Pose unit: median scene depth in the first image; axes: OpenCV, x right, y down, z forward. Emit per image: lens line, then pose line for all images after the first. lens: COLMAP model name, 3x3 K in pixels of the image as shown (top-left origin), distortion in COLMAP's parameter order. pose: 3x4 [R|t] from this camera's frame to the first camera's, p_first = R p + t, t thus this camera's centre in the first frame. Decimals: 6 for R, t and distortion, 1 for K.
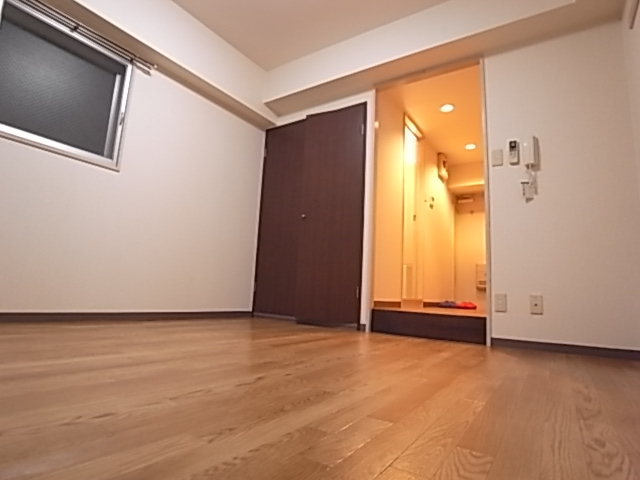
lens RADIAL K [[356.0, 0, 317.5], [0, 356.0, 241.2], [0, 0, 1]] dist [-0.057409, 0.002583]
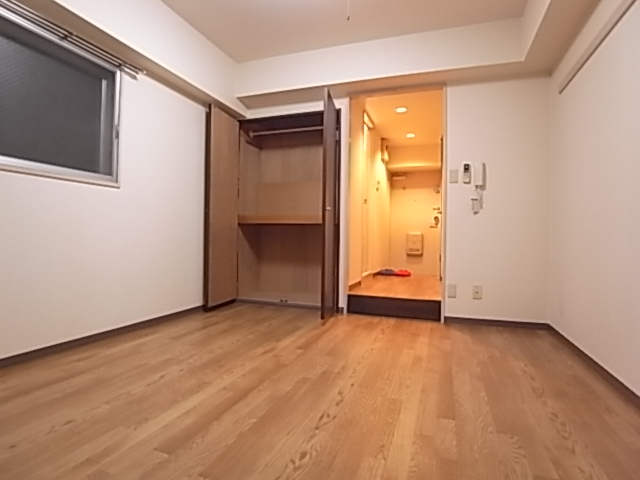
lens RADIAL K [[356.0, 0, 316.2], [0, 356.0, 238.8], [0, 0, 1]] dist [-0.057409, 0.002583]
pose [[0.966643, -0.039545, 0.253057, -0.283413], [-0.001317, 0.987229, 0.159303, -0.214211], [-0.256124, -0.154322, 0.954246, -0.107757]]
